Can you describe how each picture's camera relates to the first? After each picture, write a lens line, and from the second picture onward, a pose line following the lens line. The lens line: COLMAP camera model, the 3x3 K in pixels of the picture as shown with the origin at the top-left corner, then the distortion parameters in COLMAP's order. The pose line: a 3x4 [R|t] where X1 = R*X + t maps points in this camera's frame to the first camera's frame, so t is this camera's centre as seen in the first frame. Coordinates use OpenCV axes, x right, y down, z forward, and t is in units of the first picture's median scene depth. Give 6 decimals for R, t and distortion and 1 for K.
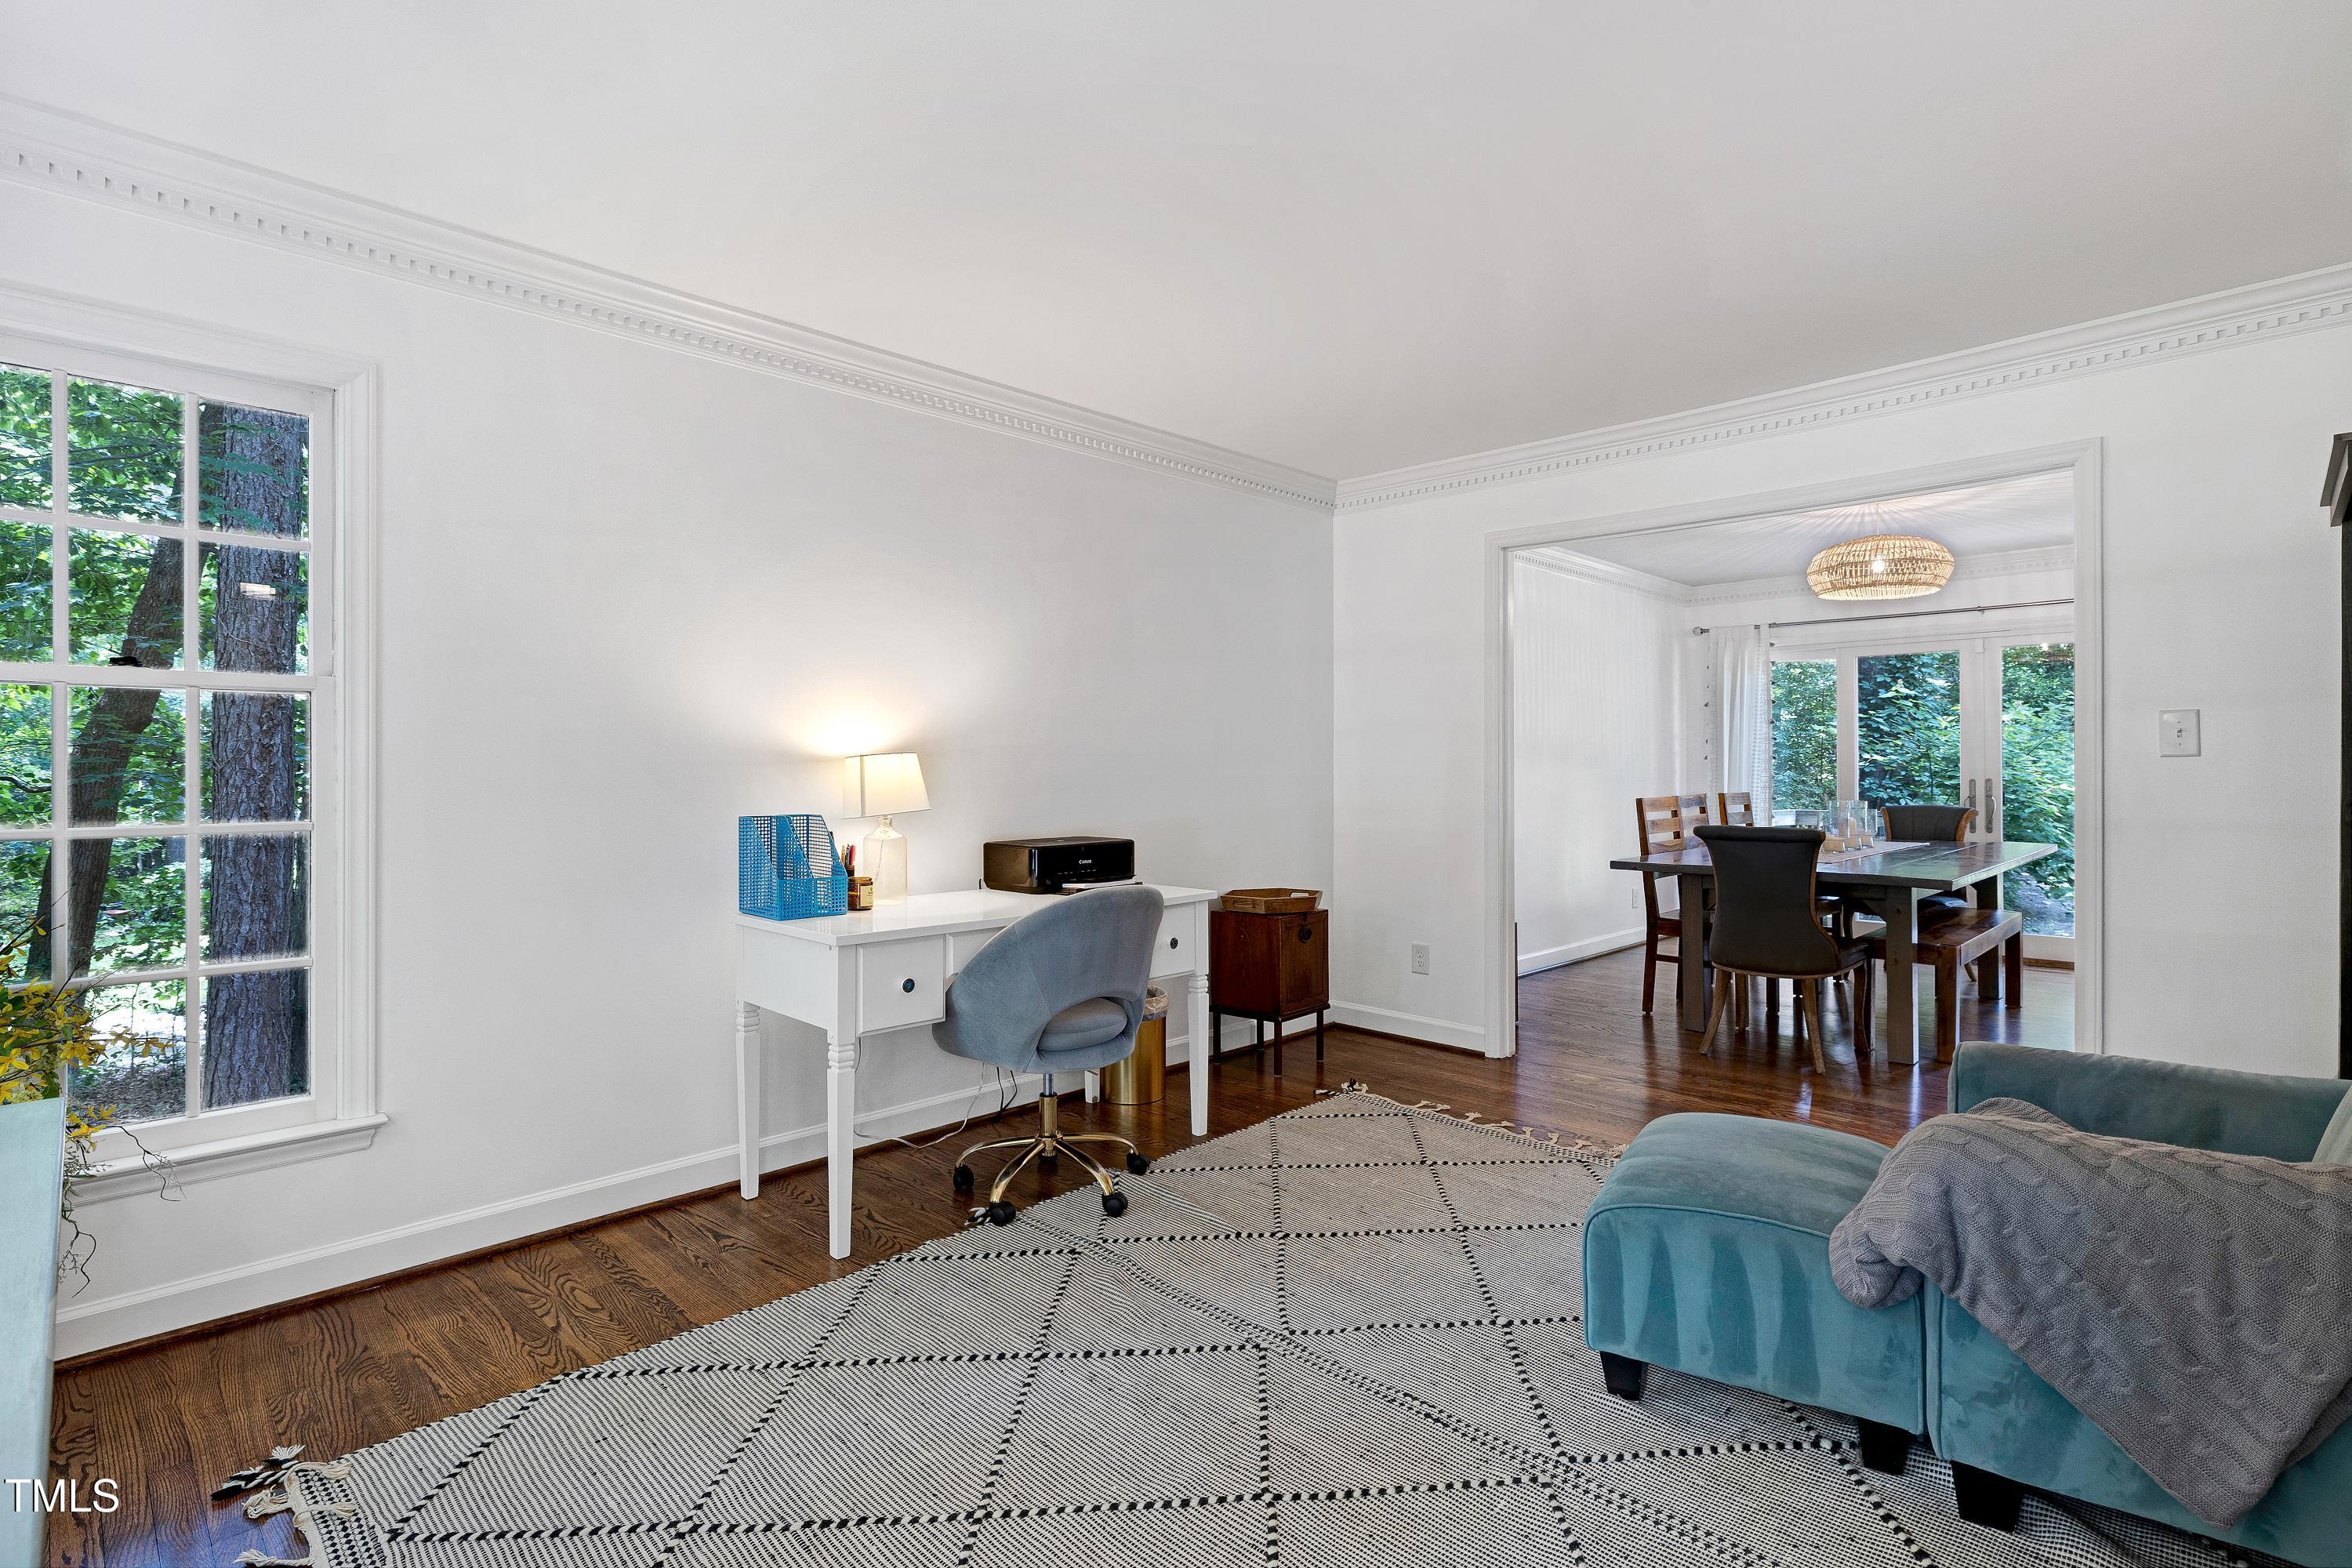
lens RADIAL K [[1106.9, 0, 1182.2], [0, 1106.9, 774.2], [0, 0, 1]] dist [-0.011005, 0.002432]
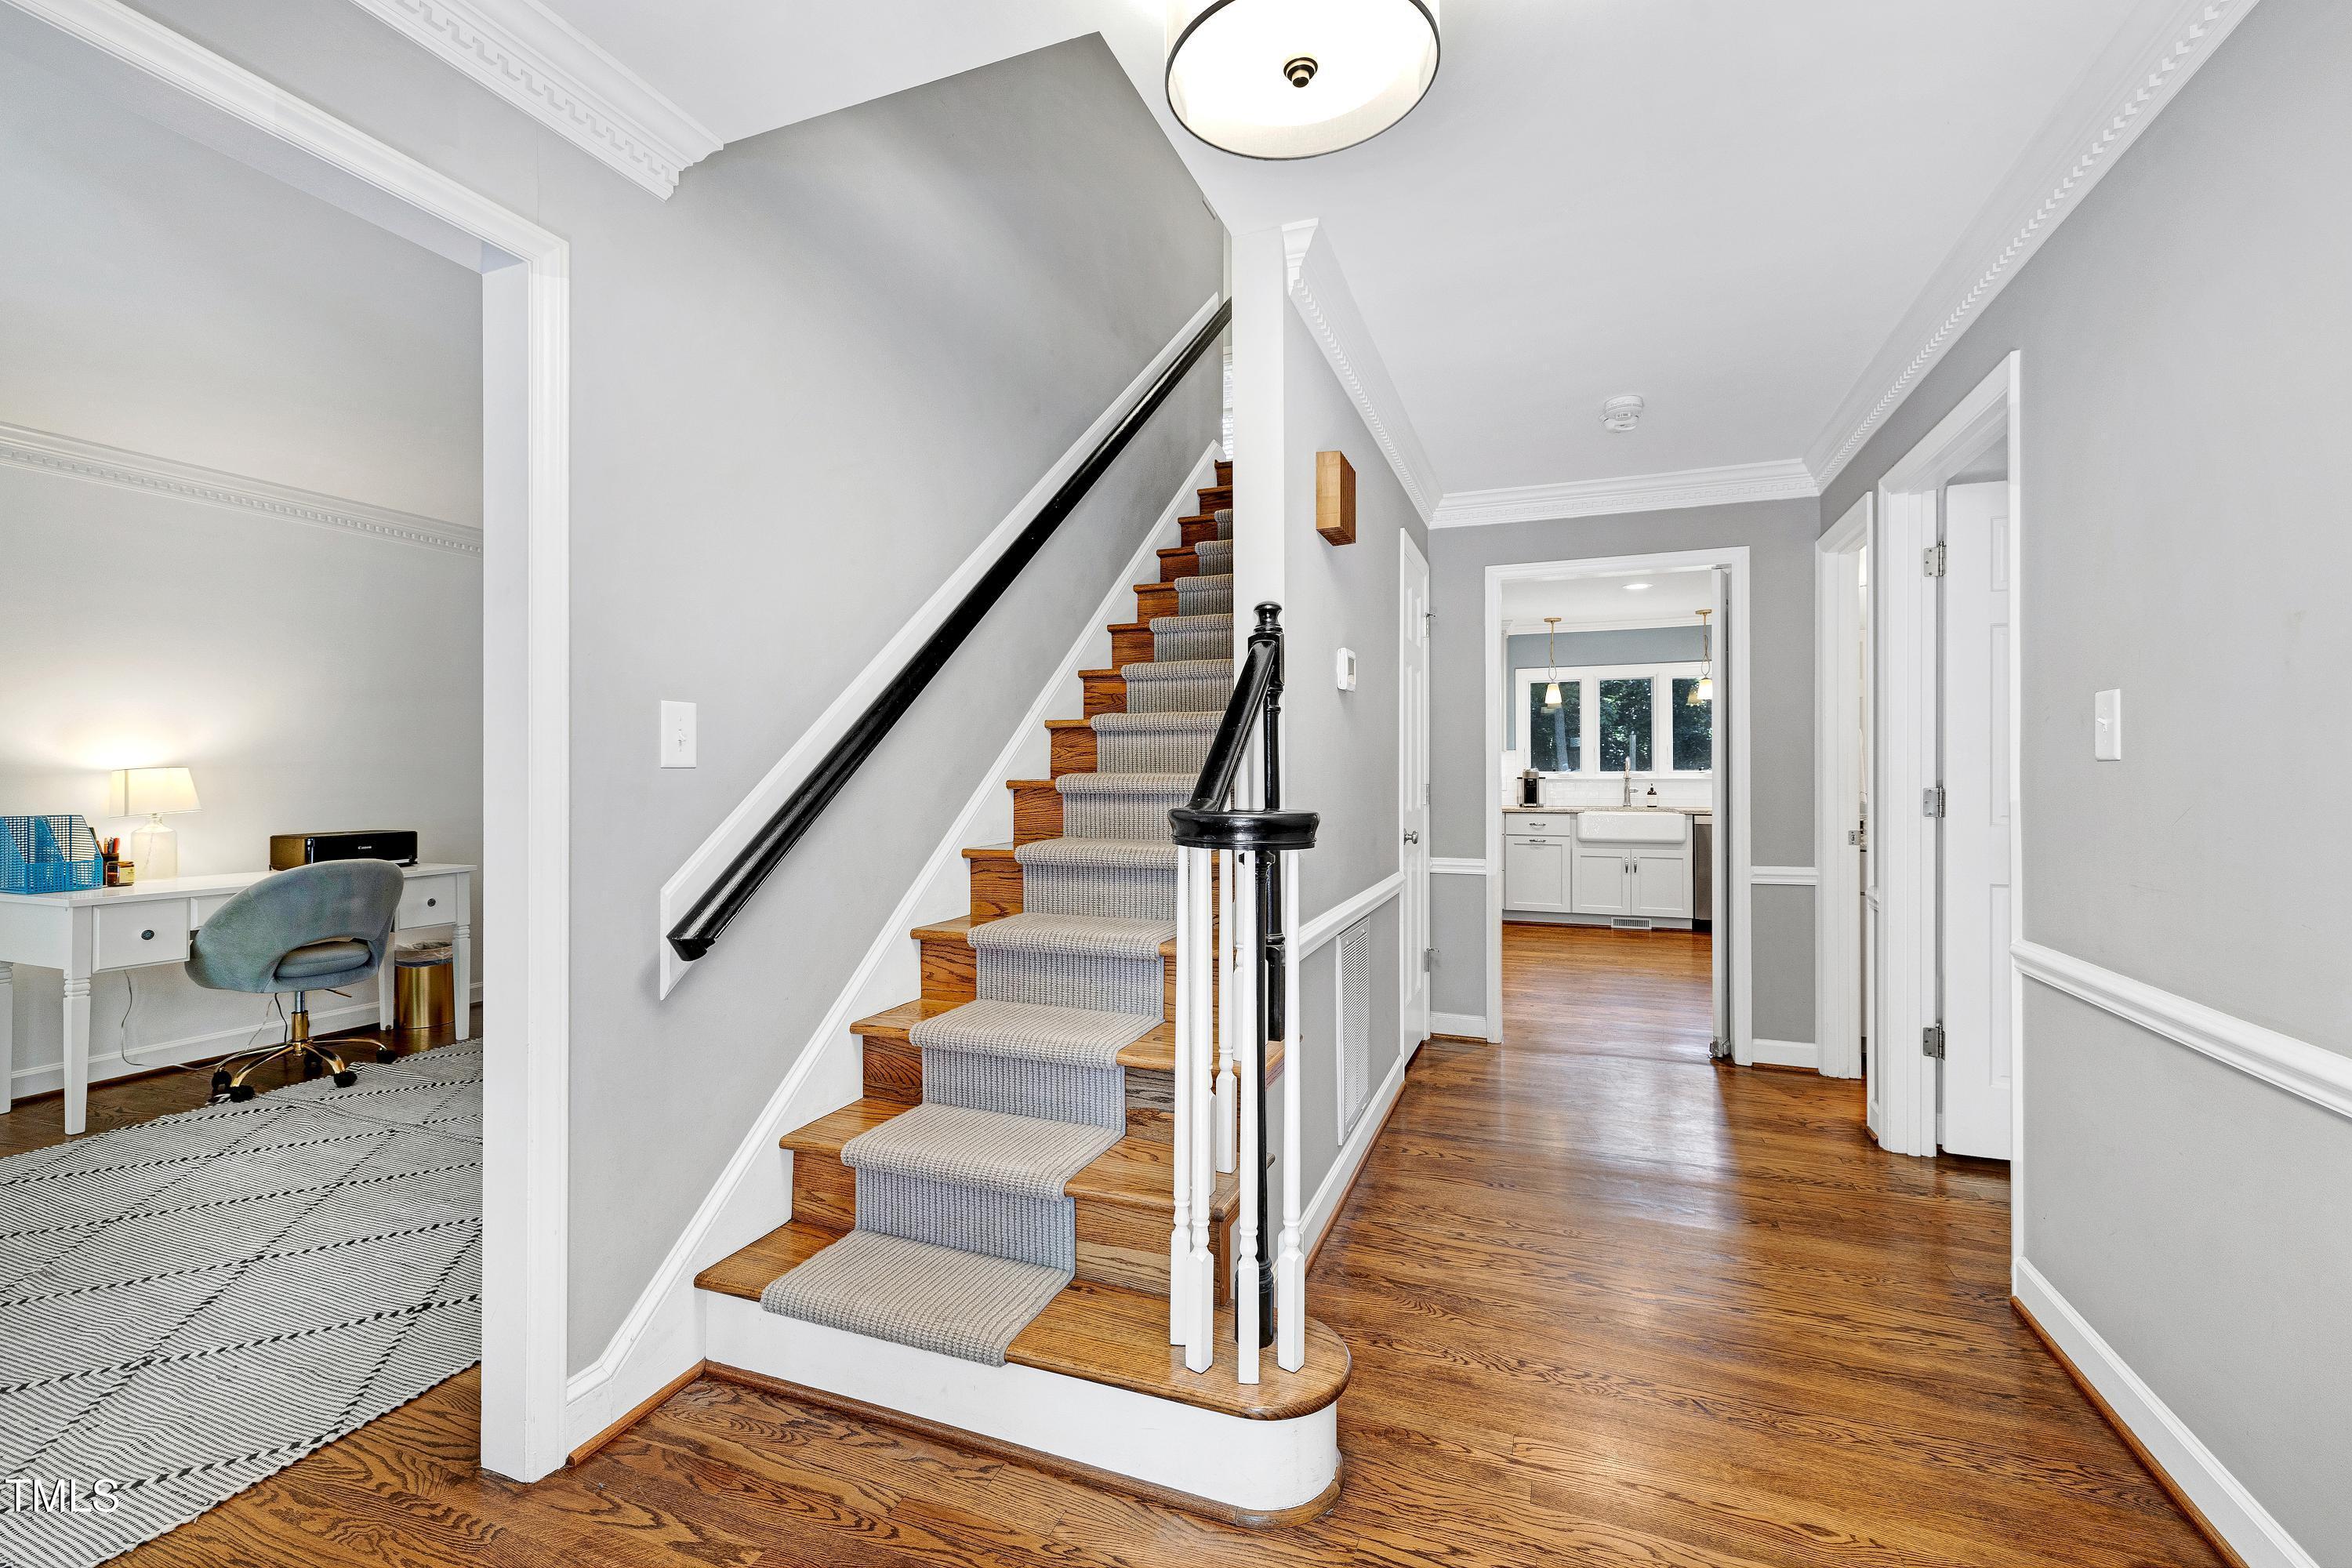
lens RADIAL K [[1000.1, 0, 1174.2], [0, 1000.1, 771.5], [0, 0, 1]] dist [0.002007, 0.000476]
pose [[0.922430, -0.000701, 0.386164, 0.412438], [0.004645, 0.999946, -0.009282, 0.002814], [-0.386136, 0.010356, 0.922384, -0.601698]]
